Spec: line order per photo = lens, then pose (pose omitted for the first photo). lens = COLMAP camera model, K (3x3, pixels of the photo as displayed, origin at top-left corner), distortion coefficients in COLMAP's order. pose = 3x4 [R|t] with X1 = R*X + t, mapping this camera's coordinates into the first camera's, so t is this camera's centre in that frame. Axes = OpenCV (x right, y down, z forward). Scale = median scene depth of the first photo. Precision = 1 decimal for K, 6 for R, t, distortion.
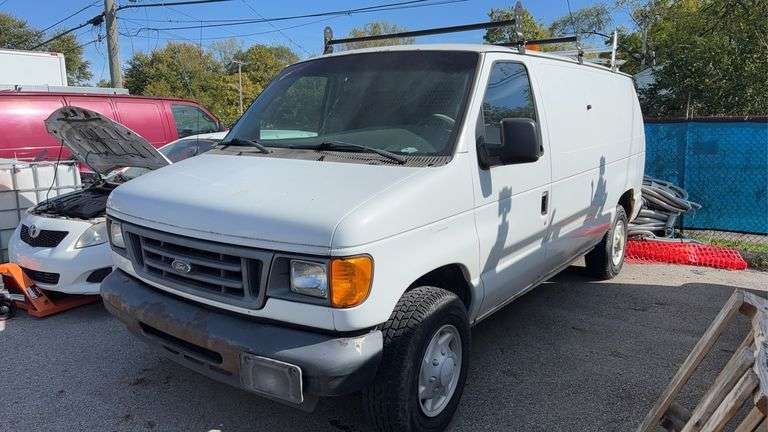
lens RADIAL K [[563.1, 0, 391.7], [0, 563.1, 214.5], [0, 0, 1]] dist [0.013454, -0.004147]
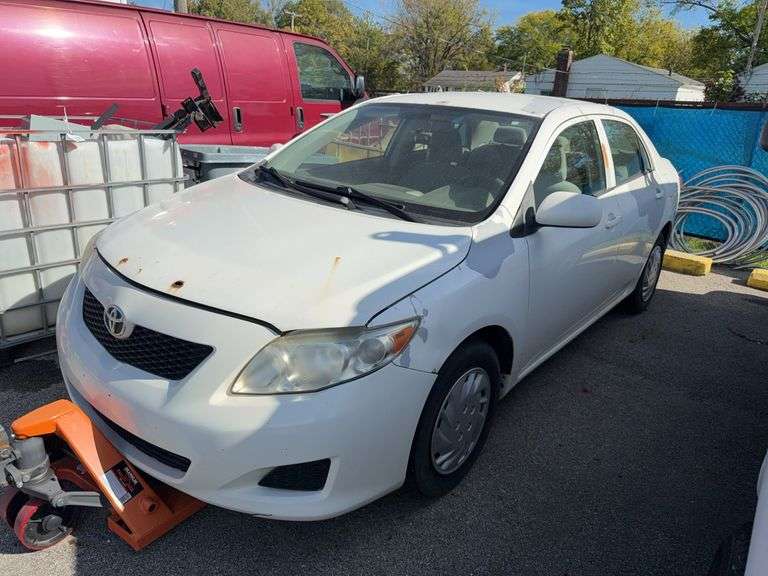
lens RADIAL K [[555.3, 0, 384.0], [0, 555.3, 288.0], [0, 0, 1]] dist [0.003773, 0.002737]
pose [[0.994502, 0.087483, -0.057554, -0.331343], [-0.075908, 0.980864, 0.179285, -0.059929], [0.072137, -0.173931, 0.982112, 0.493731]]
